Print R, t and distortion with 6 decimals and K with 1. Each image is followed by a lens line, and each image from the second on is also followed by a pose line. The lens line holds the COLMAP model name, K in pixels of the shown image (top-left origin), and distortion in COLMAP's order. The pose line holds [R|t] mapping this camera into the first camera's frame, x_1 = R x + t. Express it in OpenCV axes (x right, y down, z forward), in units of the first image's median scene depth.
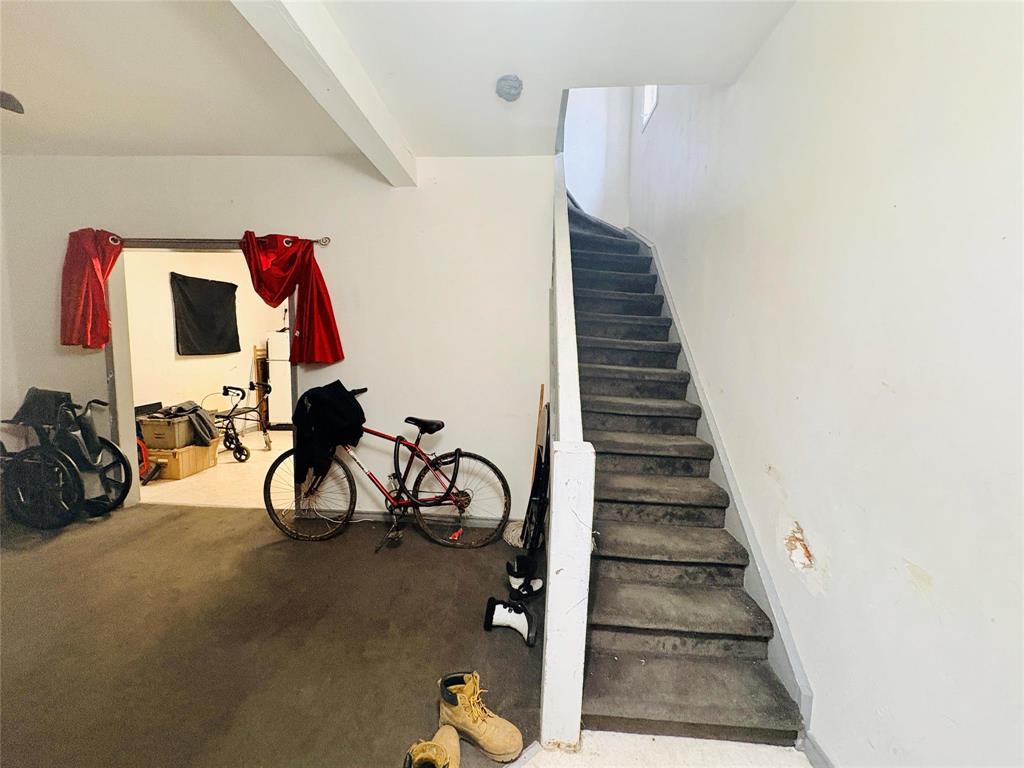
lens RADIAL K [[406.4, 0, 513.3], [0, 406.4, 383.0], [0, 0, 1]] dist [-0.000043, 0.000492]
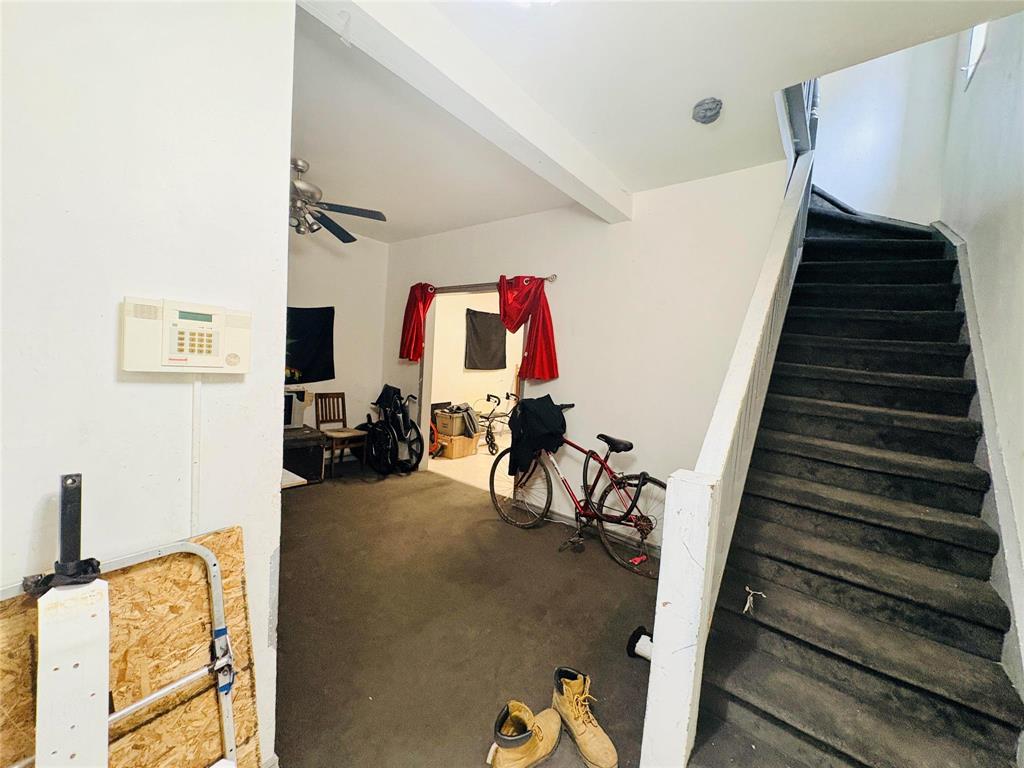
lens RADIAL K [[406.4, 0, 513.3], [0, 406.4, 383.0], [0, 0, 1]] dist [-0.000043, 0.000492]
pose [[0.812228, 0.064256, -0.579790, 0.163859], [-0.099855, 0.994560, -0.029664, 0.005224], [0.574730, 0.081988, 0.814226, -0.013691]]
